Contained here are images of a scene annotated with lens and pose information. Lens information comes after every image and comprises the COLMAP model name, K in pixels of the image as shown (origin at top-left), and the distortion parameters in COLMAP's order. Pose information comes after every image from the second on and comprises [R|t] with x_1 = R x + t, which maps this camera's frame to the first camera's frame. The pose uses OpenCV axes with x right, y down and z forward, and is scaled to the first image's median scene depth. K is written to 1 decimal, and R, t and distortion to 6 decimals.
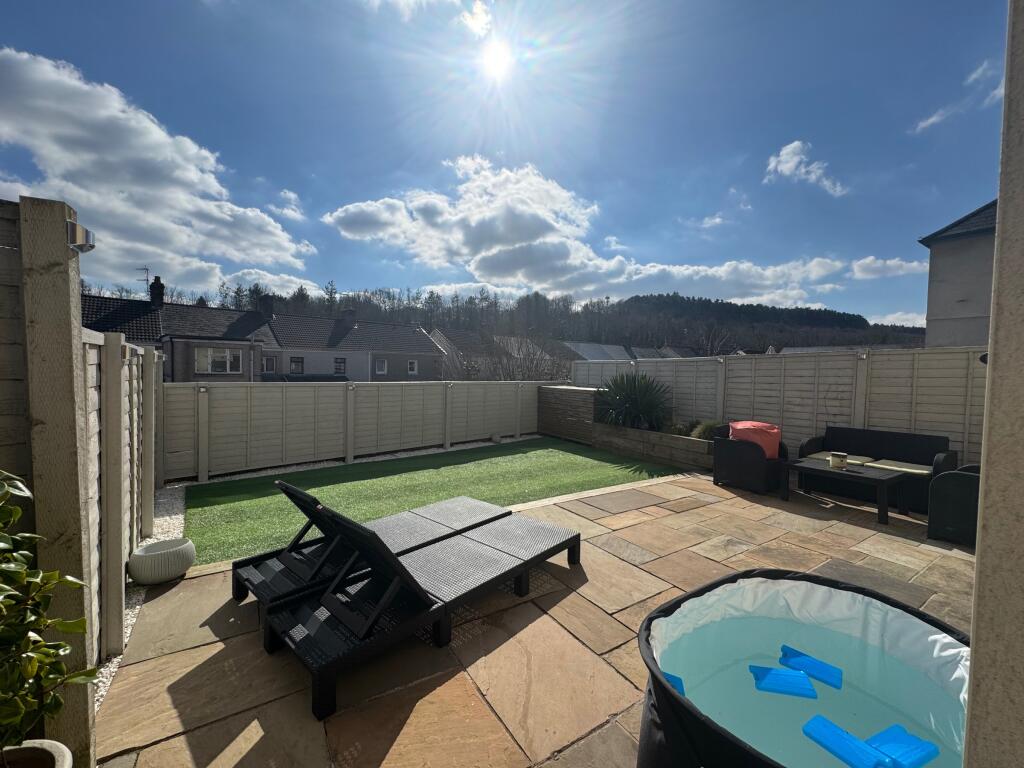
lens RADIAL K [[412.3, 0, 511.1], [0, 412.3, 383.9], [0, 0, 1]] dist [-0.002898, -0.000189]
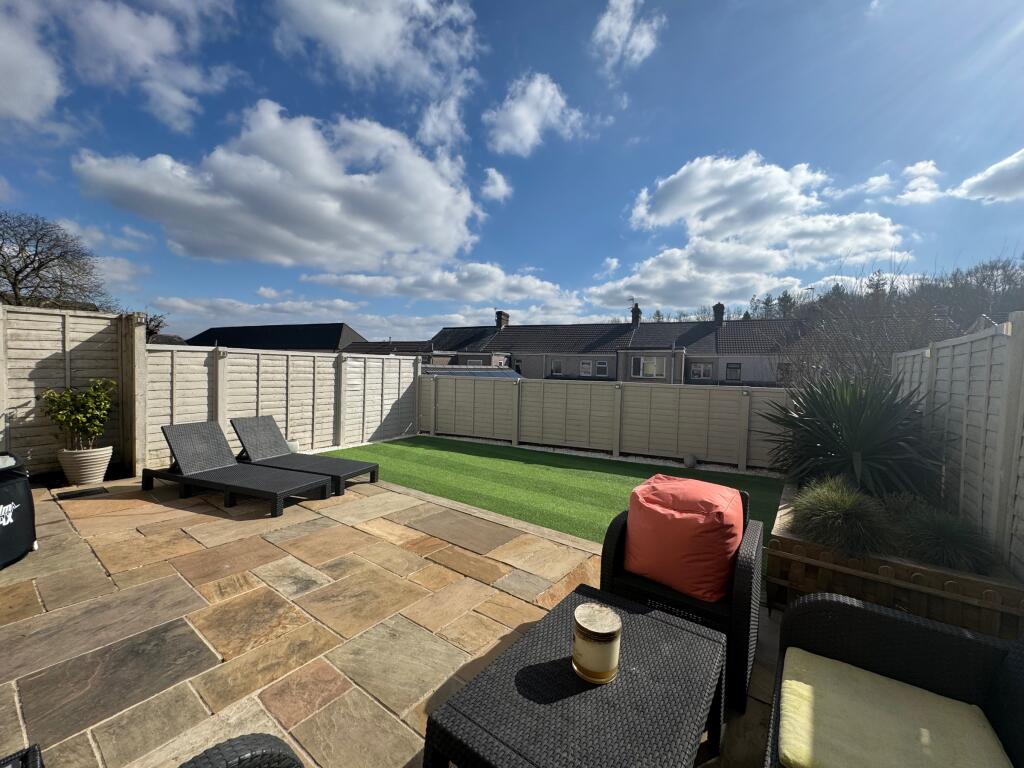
lens RADIAL K [[410.5, 0, 512.3], [0, 410.5, 383.8], [0, 0, 1]] dist [-0.002666, 0.000115]
pose [[0.363340, 0.026482, -0.931280, 0.978075], [-0.048753, 0.998767, 0.009380, 0.002146], [0.930380, 0.041994, 0.364183, 0.771230]]
